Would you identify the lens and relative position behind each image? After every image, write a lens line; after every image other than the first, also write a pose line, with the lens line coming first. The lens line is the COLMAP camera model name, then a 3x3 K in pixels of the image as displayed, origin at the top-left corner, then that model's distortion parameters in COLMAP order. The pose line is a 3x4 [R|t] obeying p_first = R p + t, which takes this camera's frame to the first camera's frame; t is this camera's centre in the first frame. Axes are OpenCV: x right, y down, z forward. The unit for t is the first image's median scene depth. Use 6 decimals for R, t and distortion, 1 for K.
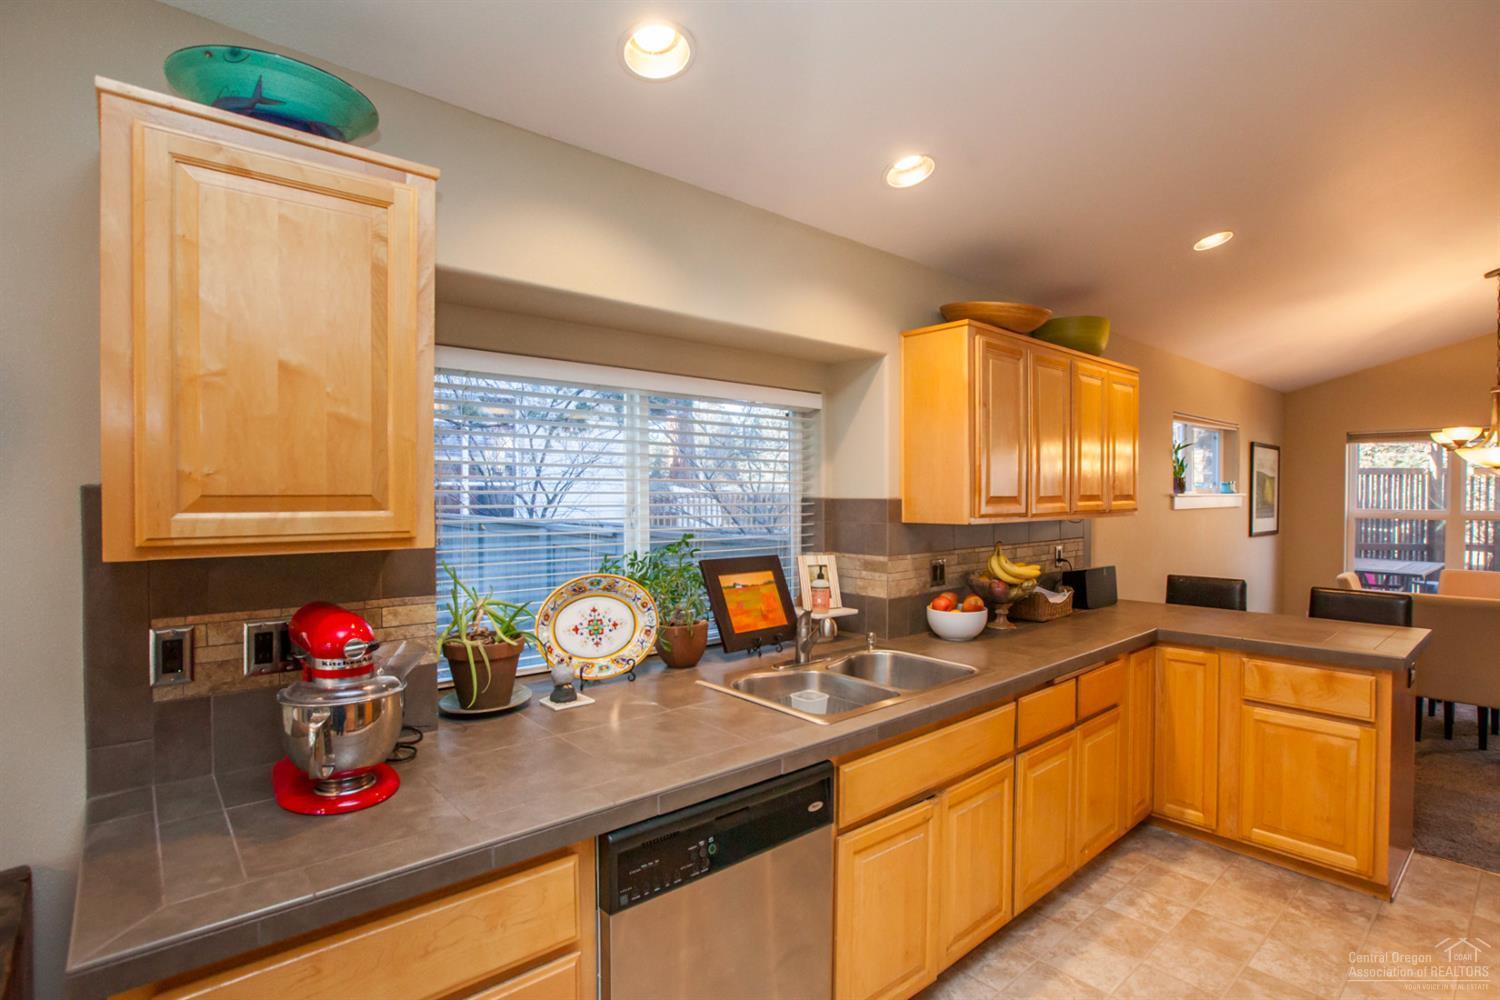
lens RADIAL K [[734.1, 0, 751.2], [0, 734.1, 501.8], [0, 0, 1]] dist [-0.046764, 0.022418]
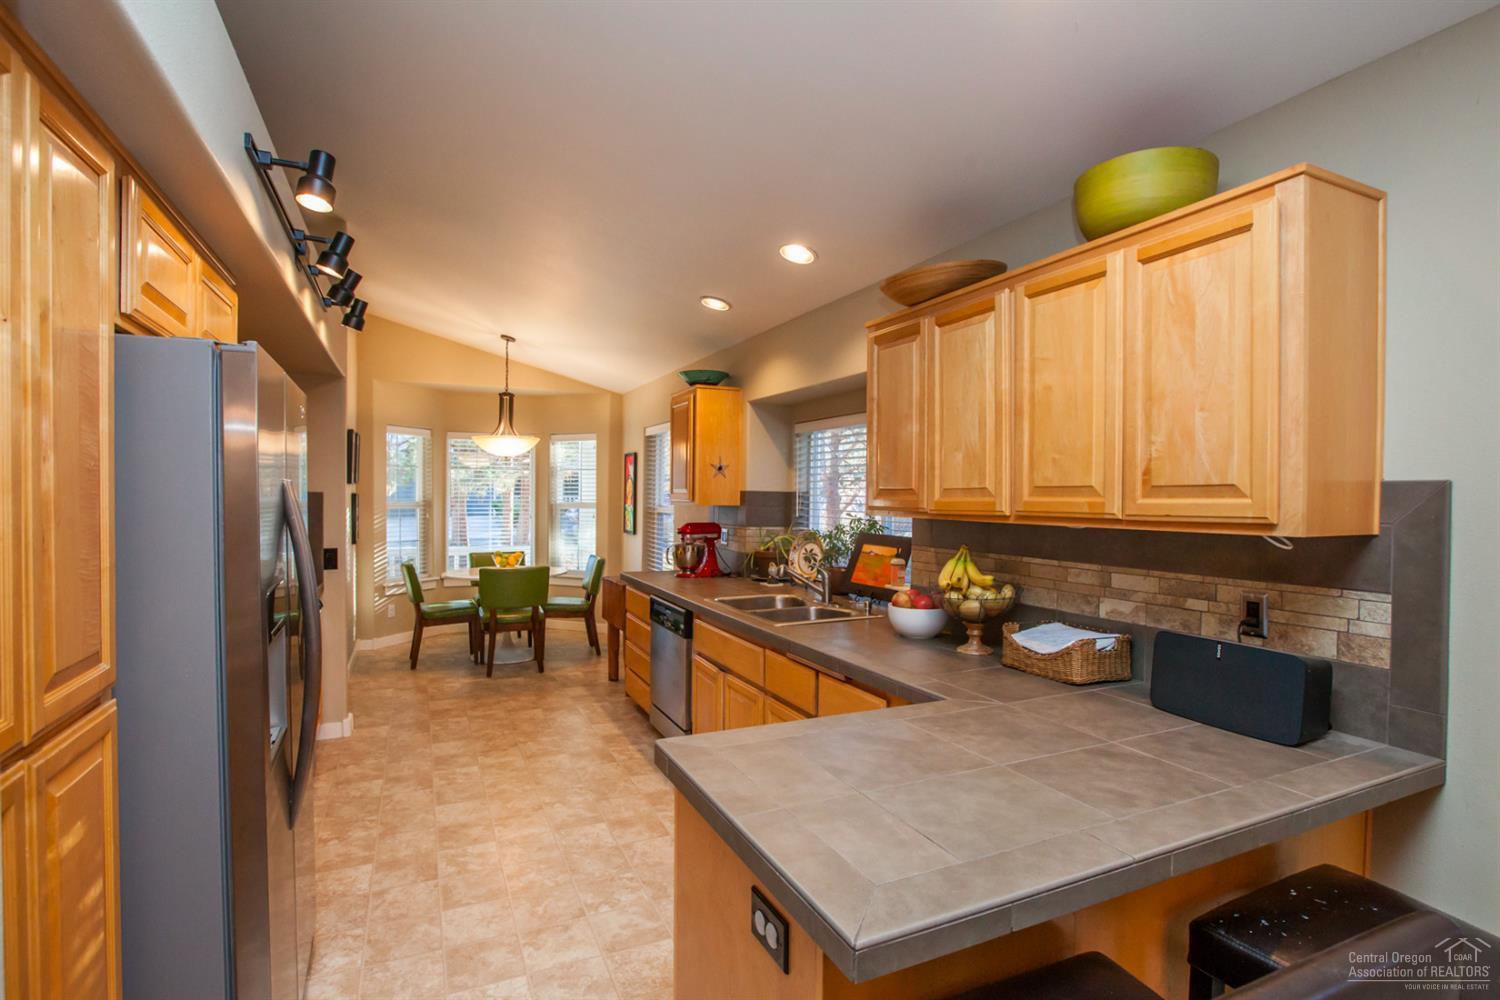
lens RADIAL K [[734.1, 0, 751.2], [0, 734.1, 501.8], [0, 0, 1]] dist [-0.046764, 0.022418]
pose [[-0.283500, 0.018039, -0.958802, 1.191428], [0.003506, 0.999836, 0.017774, -0.007862], [0.958966, 0.001678, -0.283517, 1.013143]]
